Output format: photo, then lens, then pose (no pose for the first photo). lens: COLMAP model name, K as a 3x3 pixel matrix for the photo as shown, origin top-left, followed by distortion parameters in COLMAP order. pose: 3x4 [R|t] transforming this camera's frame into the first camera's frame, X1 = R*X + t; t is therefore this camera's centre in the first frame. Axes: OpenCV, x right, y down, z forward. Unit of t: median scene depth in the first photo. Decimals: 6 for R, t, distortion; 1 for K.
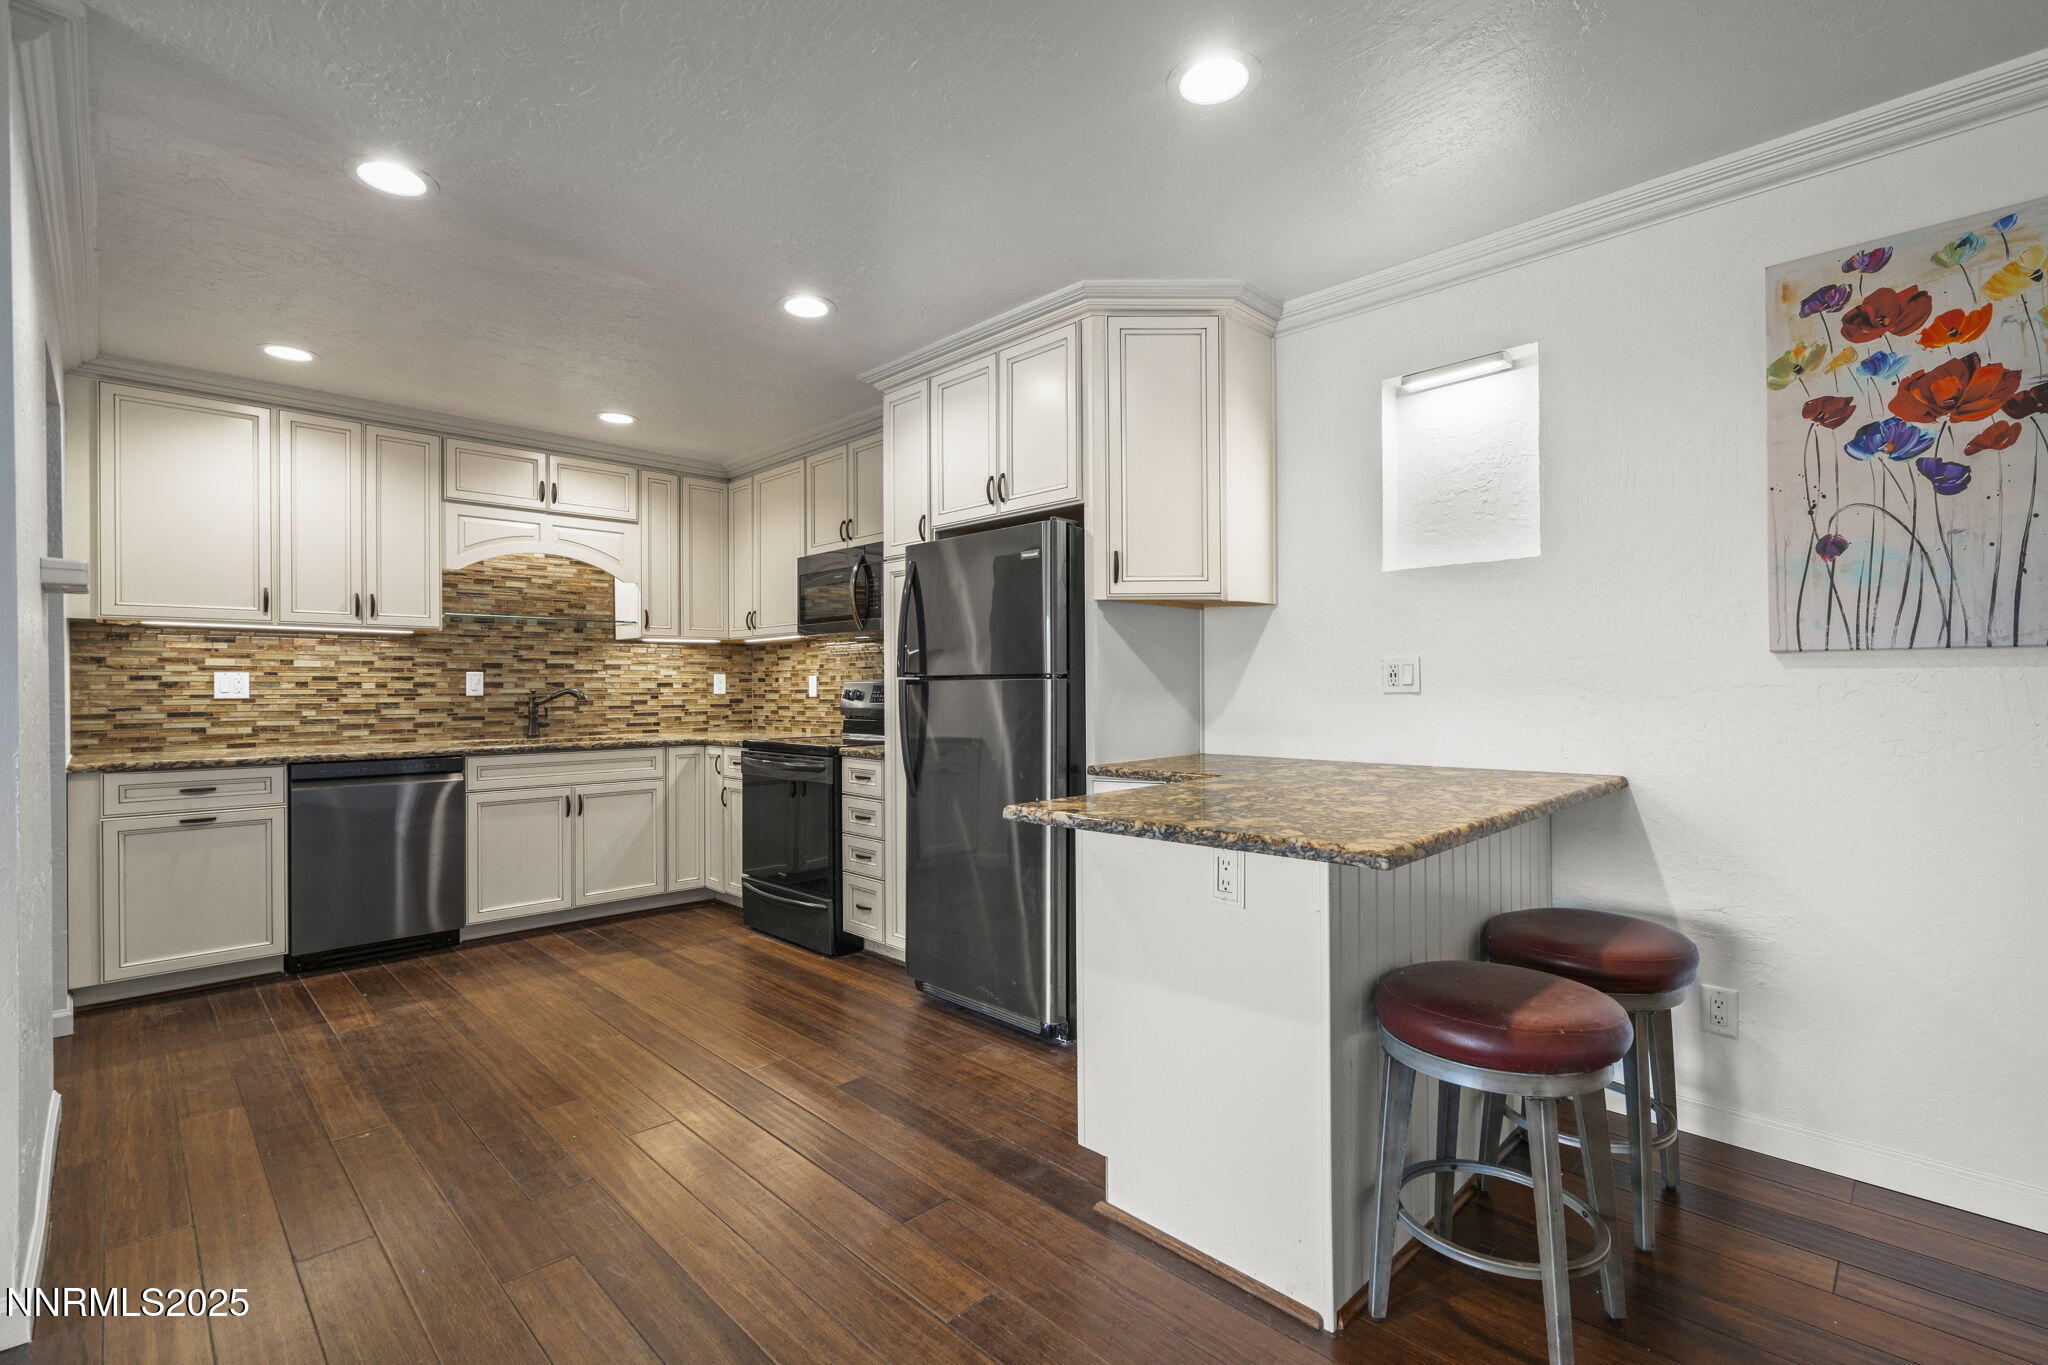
lens RADIAL K [[925.3, 0, 1023.7], [0, 925.3, 693.9], [0, 0, 1]] dist [0.000109, 0.000158]
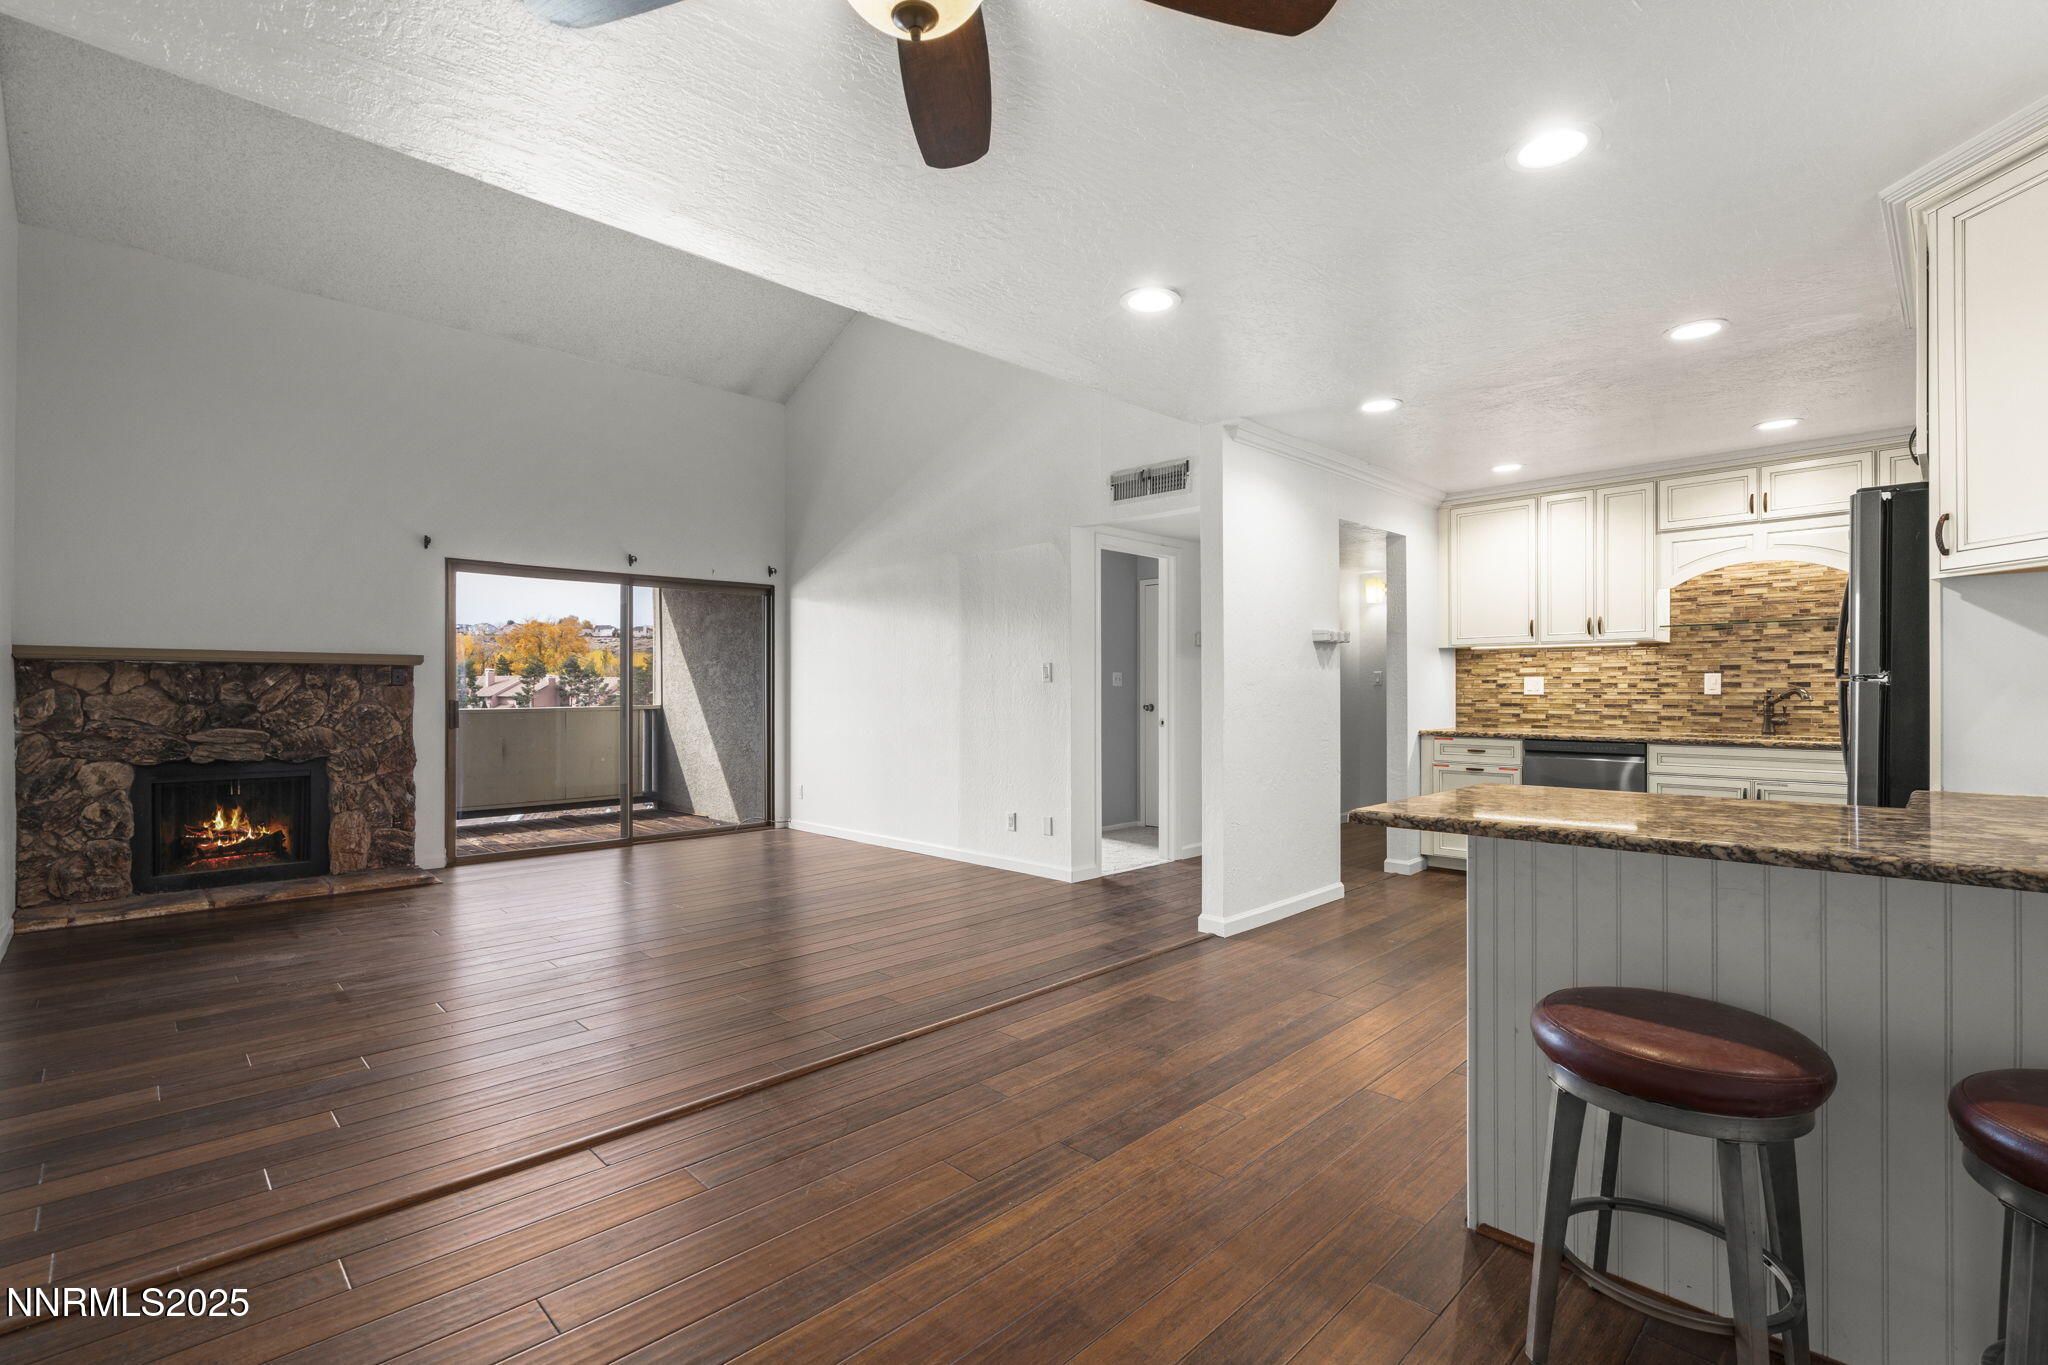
lens RADIAL K [[925.3, 0, 1023.7], [0, 925.3, 693.9], [0, 0, 1]] dist [0.000109, 0.000158]
pose [[-0.009394, 0.008677, -0.999918, 0.595319], [-0.003551, 0.999956, 0.008710, -0.005914], [0.999950, 0.003632, -0.009363, 0.180297]]
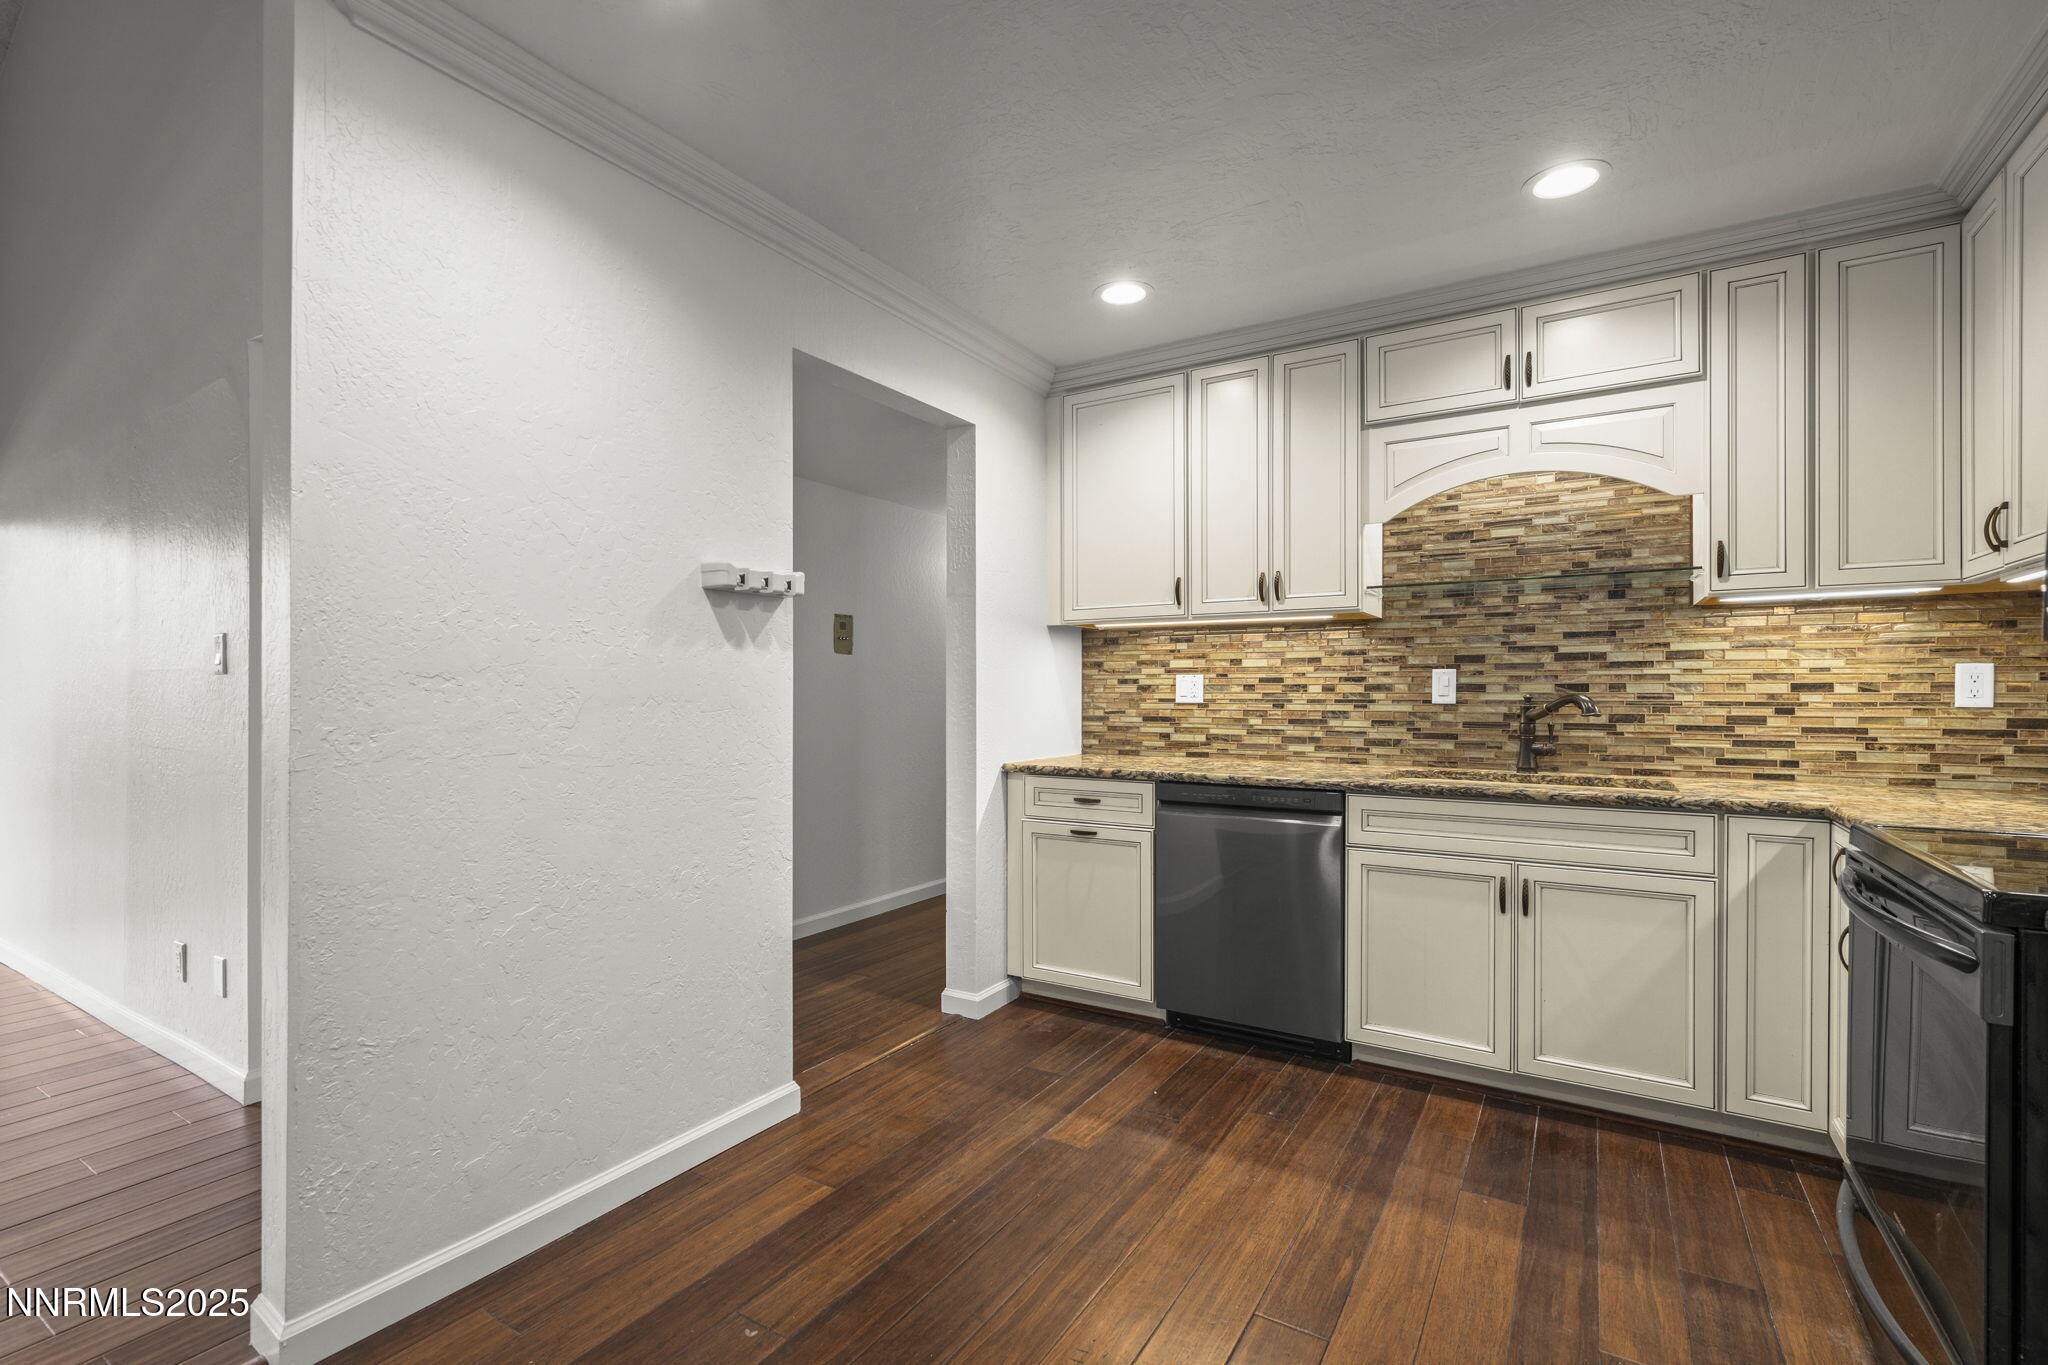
lens RADIAL K [[925.3, 0, 1023.7], [0, 925.3, 693.9], [0, 0, 1]] dist [0.000109, 0.000158]
pose [[0.227134, 0.003621, -0.973857, 0.005568], [-0.009121, 0.999957, 0.001591, -0.003734], [0.973821, 0.008521, 0.227157, 0.585449]]
